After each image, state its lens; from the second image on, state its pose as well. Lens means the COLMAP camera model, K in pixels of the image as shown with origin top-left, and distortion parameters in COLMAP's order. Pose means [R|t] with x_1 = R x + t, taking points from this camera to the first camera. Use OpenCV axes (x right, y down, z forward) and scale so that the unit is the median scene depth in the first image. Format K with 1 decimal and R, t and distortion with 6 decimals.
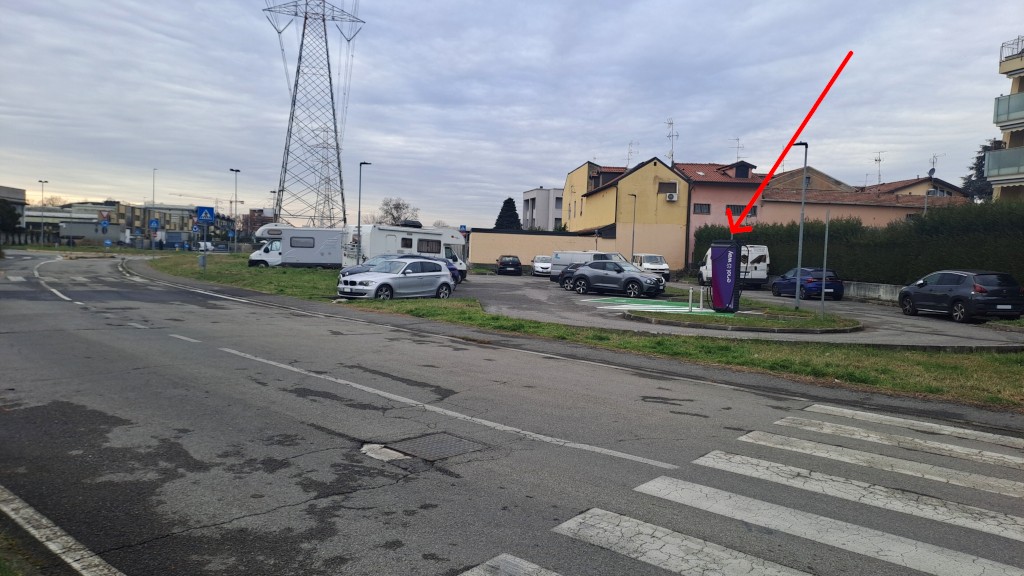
lens RADIAL K [[755.2, 0, 509.0], [0, 755.2, 266.4], [0, 0, 1]] dist [0.023206, -0.006315]
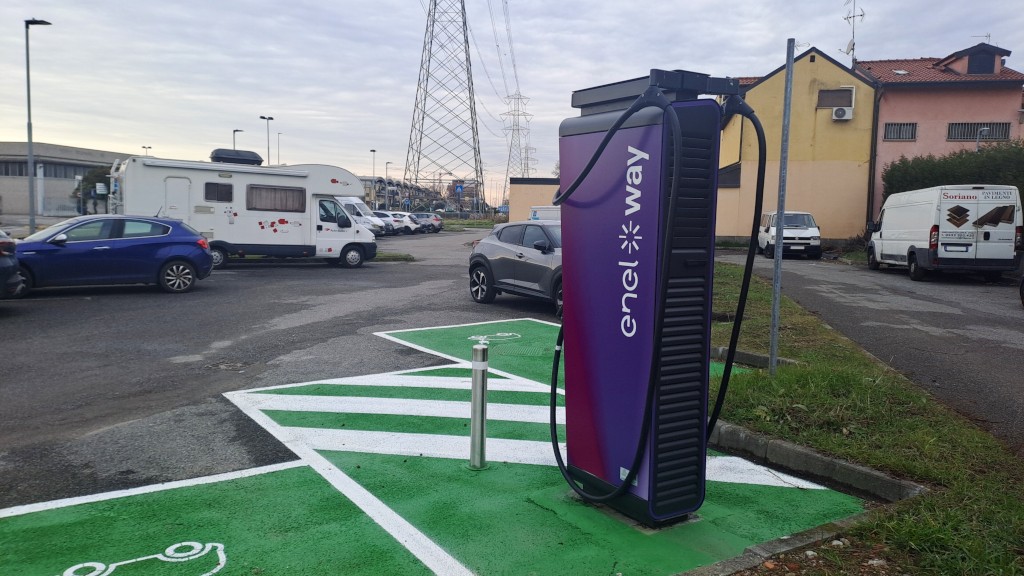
lens RADIAL K [[755.2, 0, 509.0], [0, 755.2, 266.4], [0, 0, 1]] dist [0.023206, -0.006315]
pose [[0.959664, 0.005184, -0.281100, 0.133714], [0.007210, 0.999047, 0.043036, -0.000708], [0.281056, -0.043327, 0.958713, 0.359599]]
